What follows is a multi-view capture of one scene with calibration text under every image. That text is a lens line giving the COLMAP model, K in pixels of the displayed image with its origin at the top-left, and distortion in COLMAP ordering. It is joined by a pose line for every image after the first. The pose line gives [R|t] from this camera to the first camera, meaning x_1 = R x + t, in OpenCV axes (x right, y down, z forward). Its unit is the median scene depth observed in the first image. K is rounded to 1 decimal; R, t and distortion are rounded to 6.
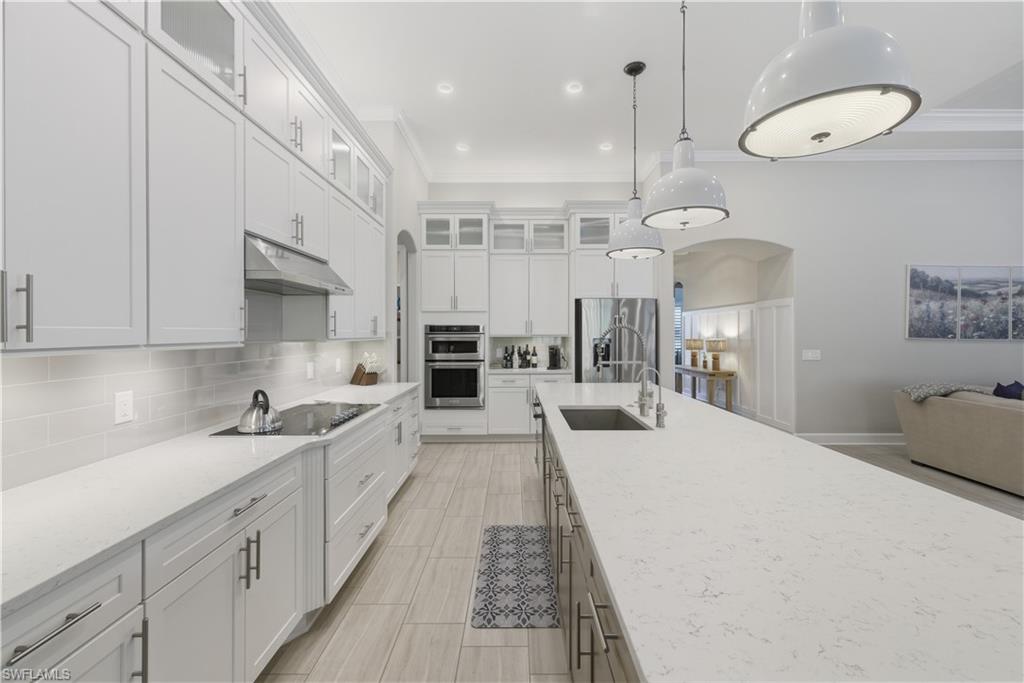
lens RADIAL K [[425.7, 0, 512.1], [0, 425.7, 332.5], [0, 0, 1]] dist [0.000250, 0.000366]
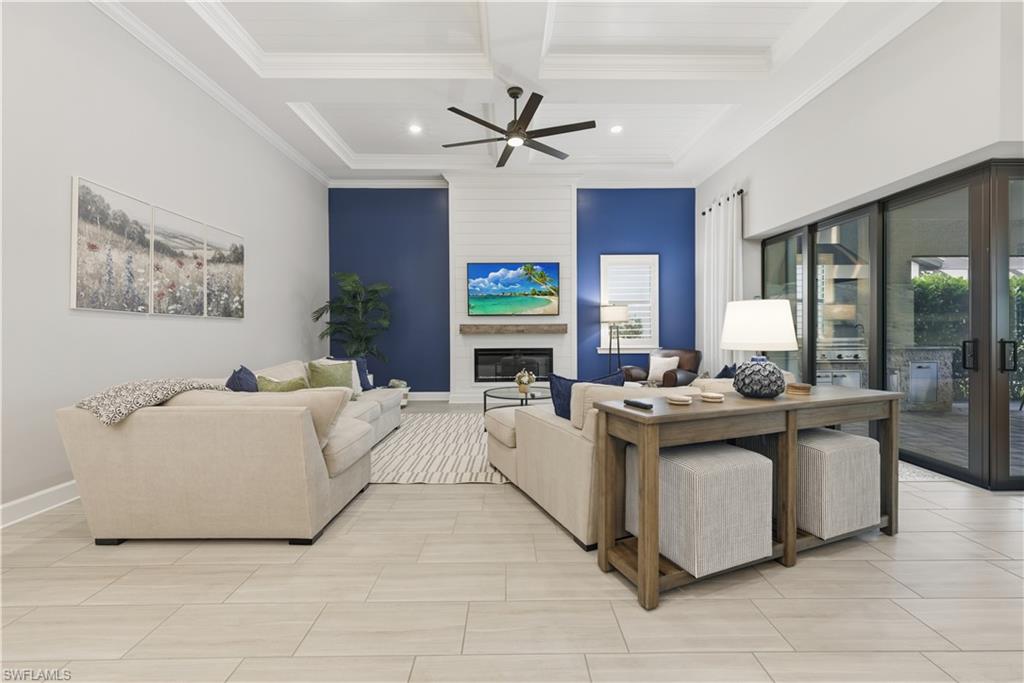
lens RADIAL K [[425.7, 0, 511.0], [0, 425.7, 333.1], [0, 0, 1]] dist [0.000250, 0.000366]
pose [[-0.013107, -0.006765, 0.999891, 0.365834], [0.005394, 0.999962, 0.006836, 0.045295], [-0.999900, 0.005483, -0.013070, 0.439934]]
